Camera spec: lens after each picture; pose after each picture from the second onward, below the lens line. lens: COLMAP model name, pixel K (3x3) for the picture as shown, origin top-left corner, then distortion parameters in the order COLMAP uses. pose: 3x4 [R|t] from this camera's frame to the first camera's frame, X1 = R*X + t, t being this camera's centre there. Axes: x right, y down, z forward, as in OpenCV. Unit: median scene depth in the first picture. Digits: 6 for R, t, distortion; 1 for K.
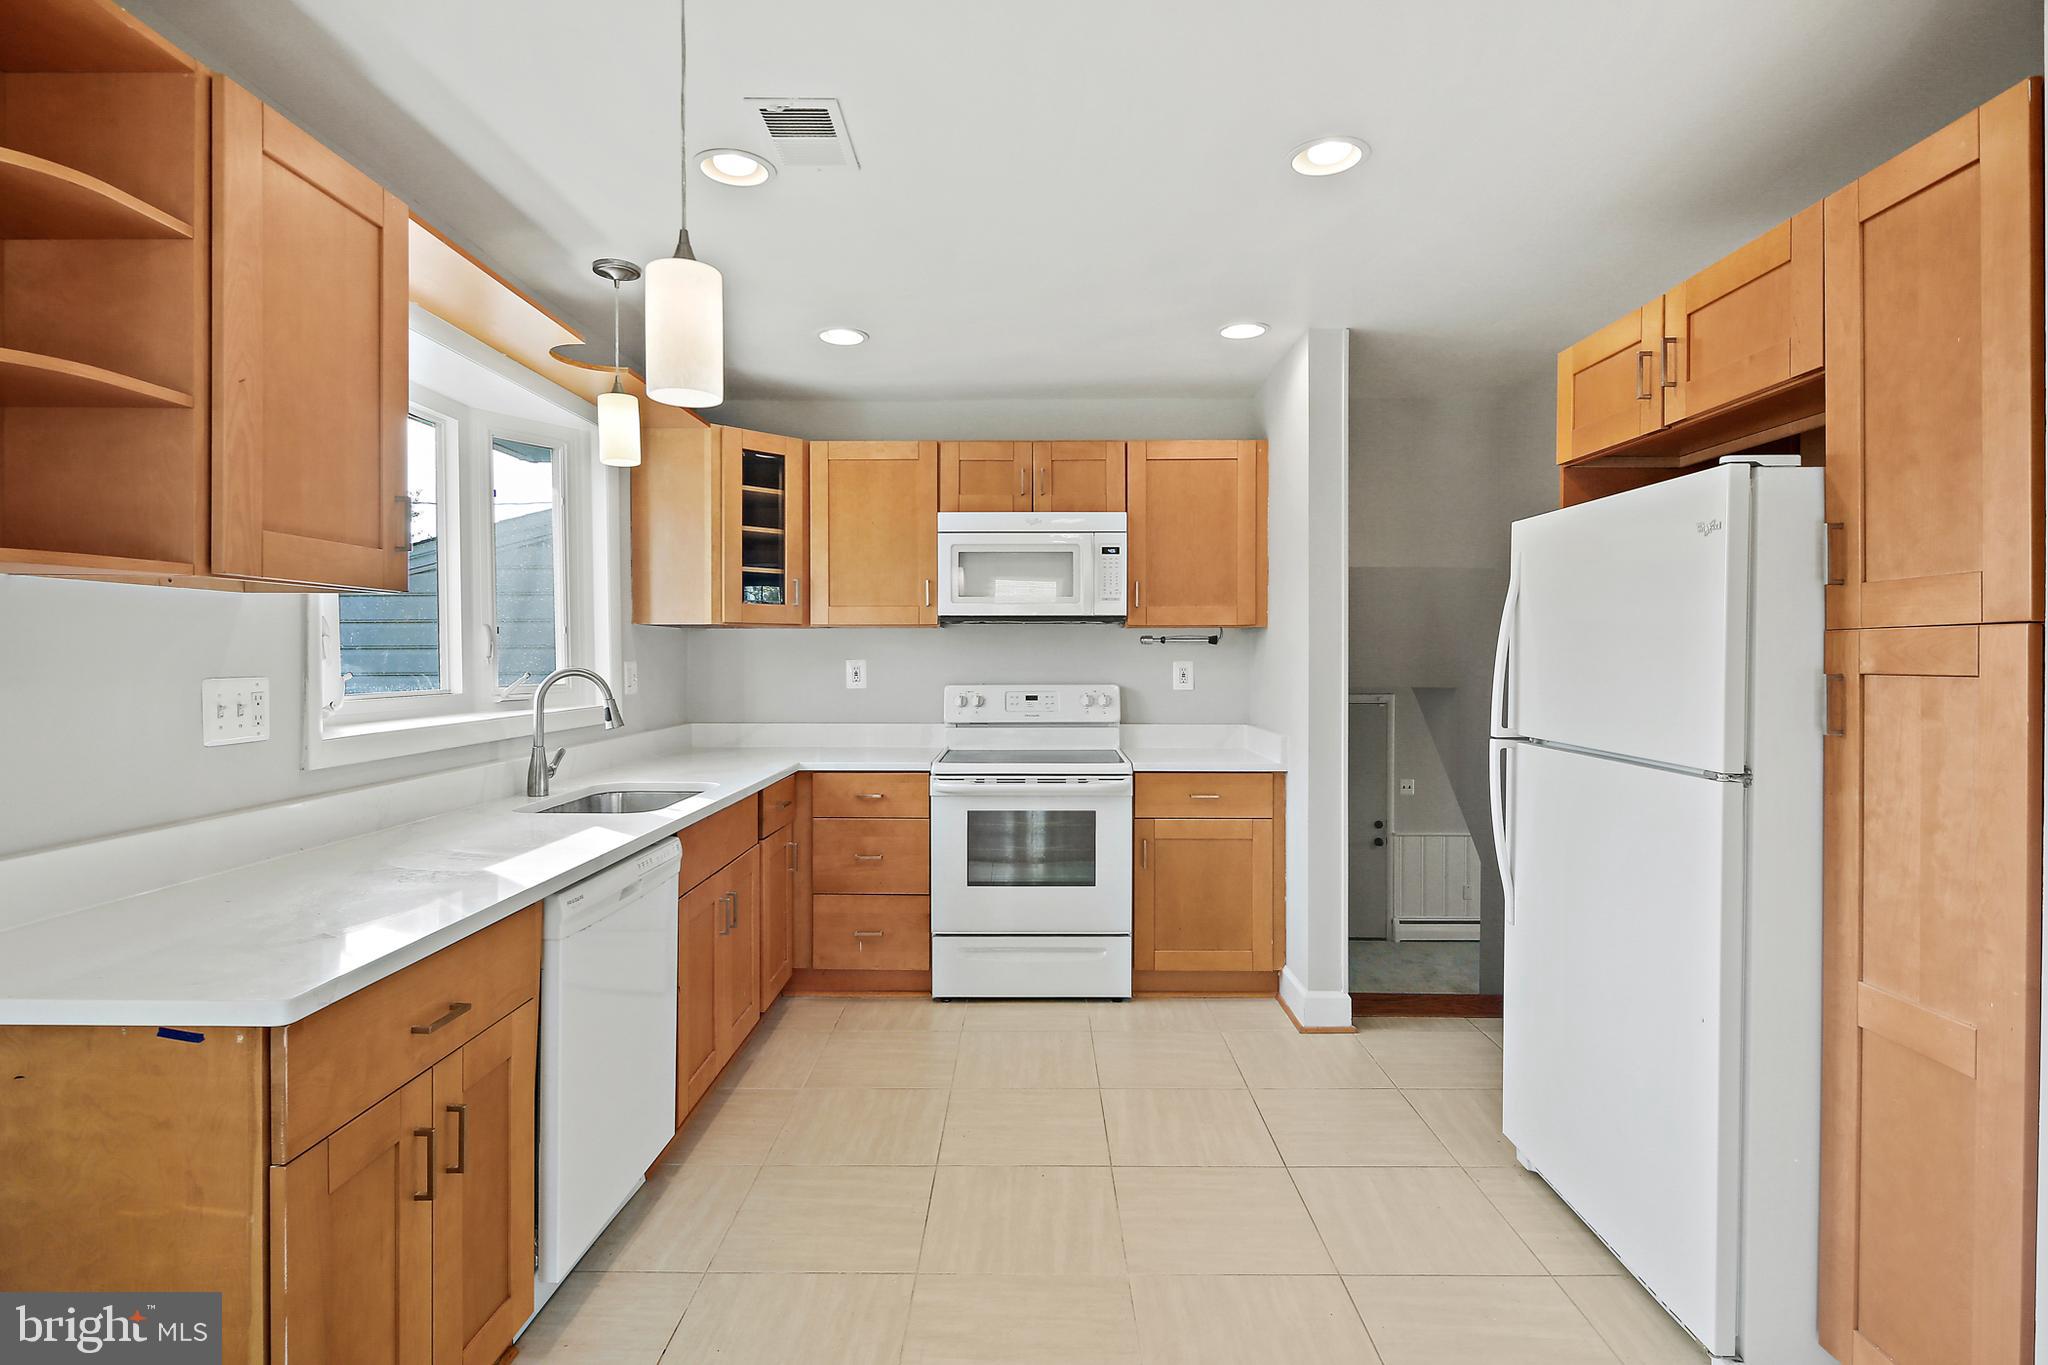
lens RADIAL K [[997.5, 0, 1036.2], [0, 997.5, 665.3], [0, 0, 1]] dist [-0.002369, -0.001661]
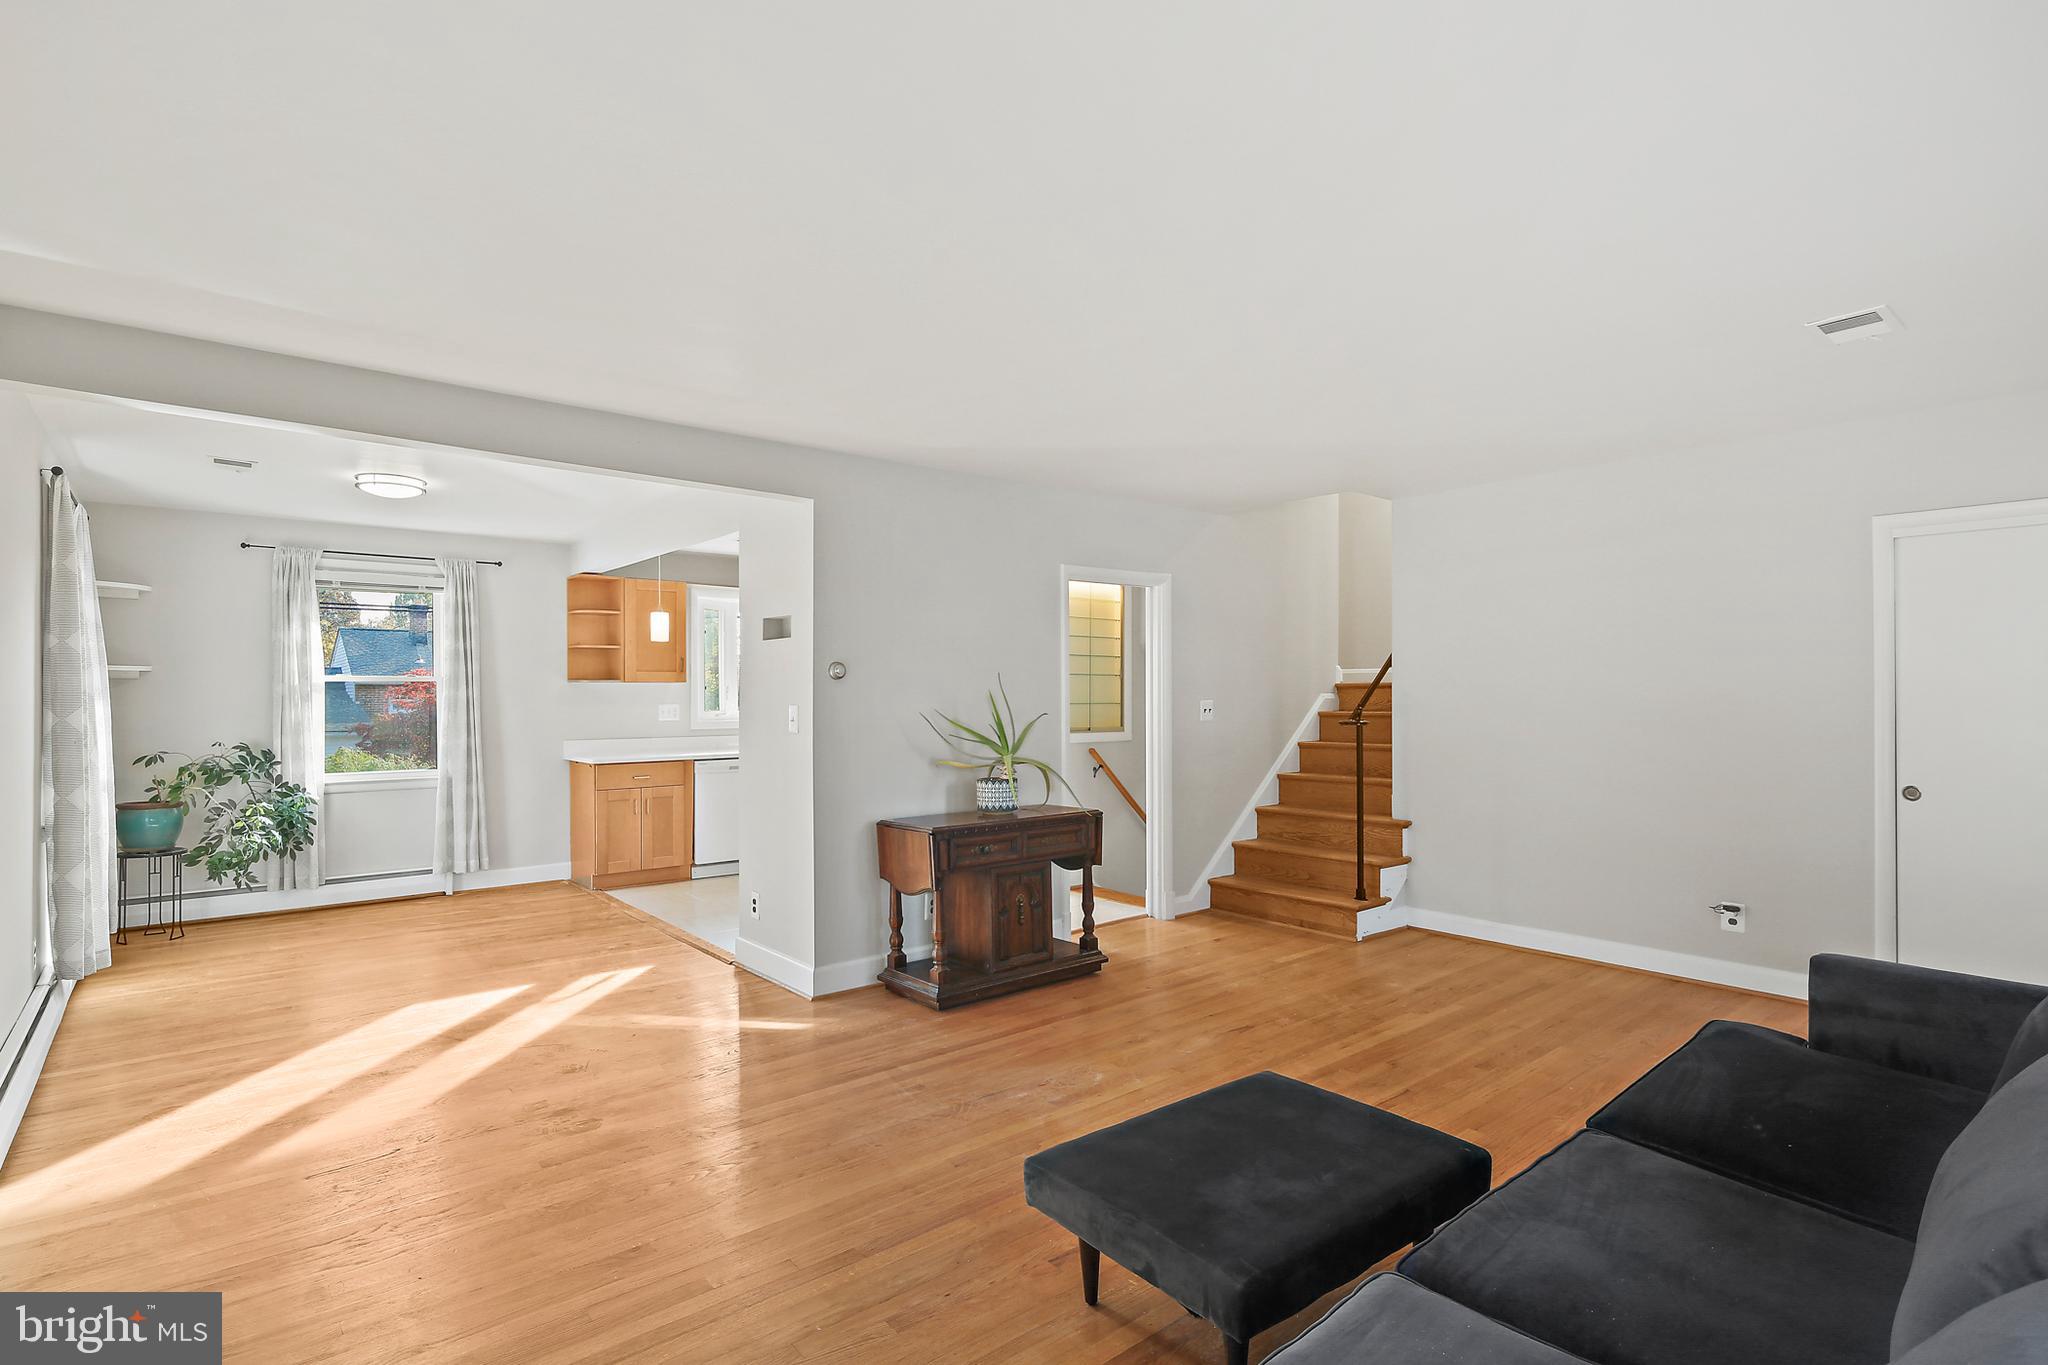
lens RADIAL K [[997.5, 0, 1027.6], [0, 997.5, 693.1], [0, 0, 1]] dist [-0.002369, -0.001661]
pose [[0.636843, -0.007300, -0.770959, 1.599861], [-0.002990, 0.999924, -0.011938, 0.005809], [0.770987, 0.009907, 0.636773, -0.218000]]
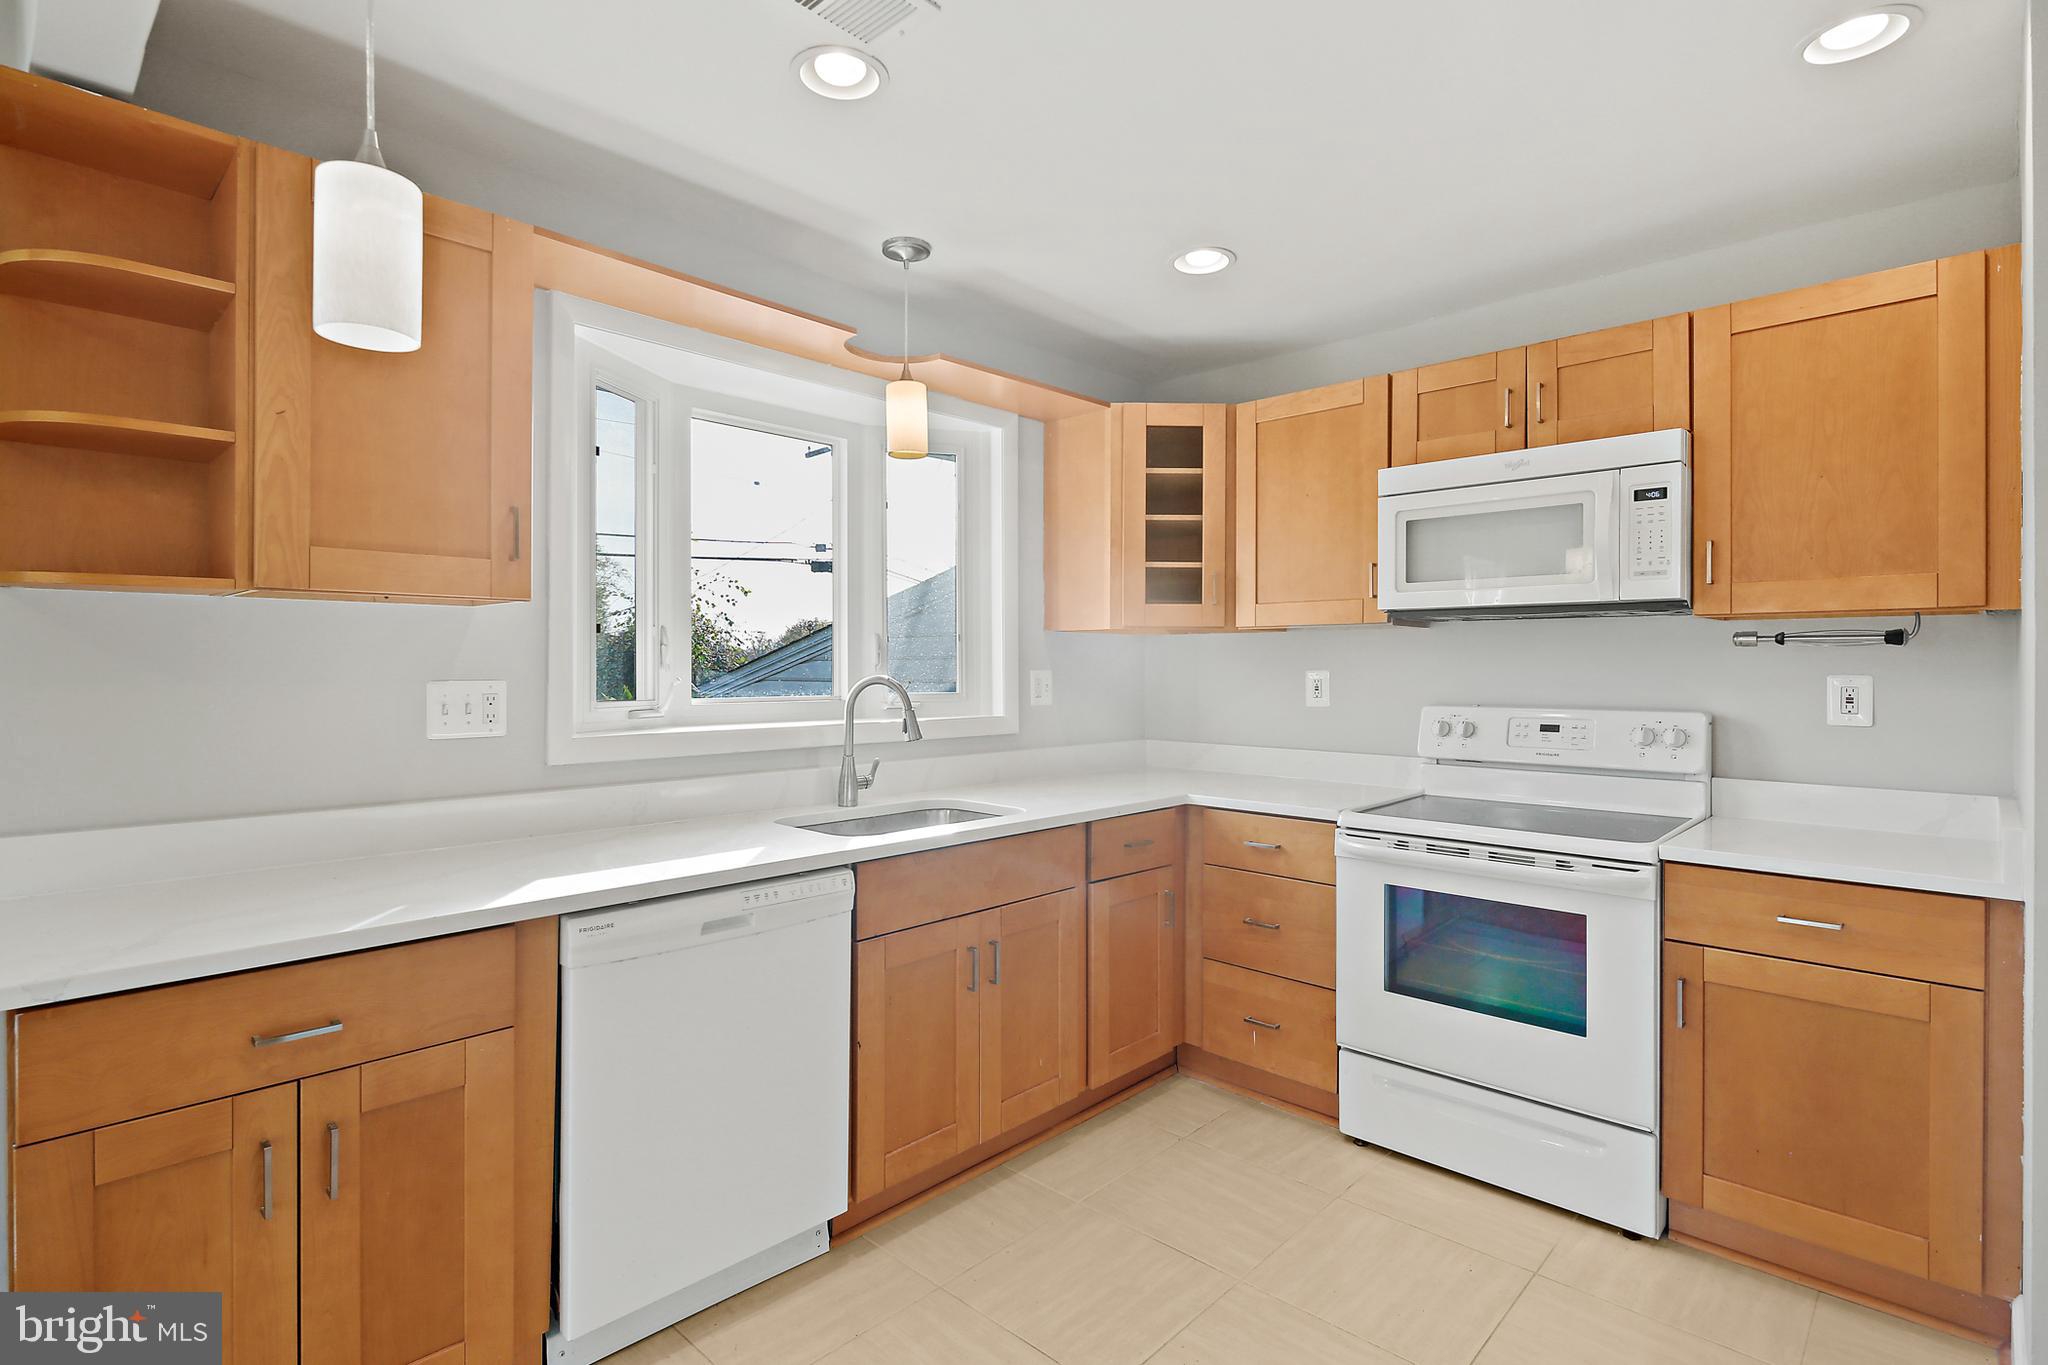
lens RADIAL K [[997.5, 0, 1031.1], [0, 997.5, 669.7], [0, 0, 1]] dist [-0.002369, -0.001661]
pose [[0.727987, 0.003982, -0.685579, 0.228359], [-0.009434, 0.999947, -0.004210, -0.000743], [0.685526, 0.009533, 0.727986, 0.305904]]
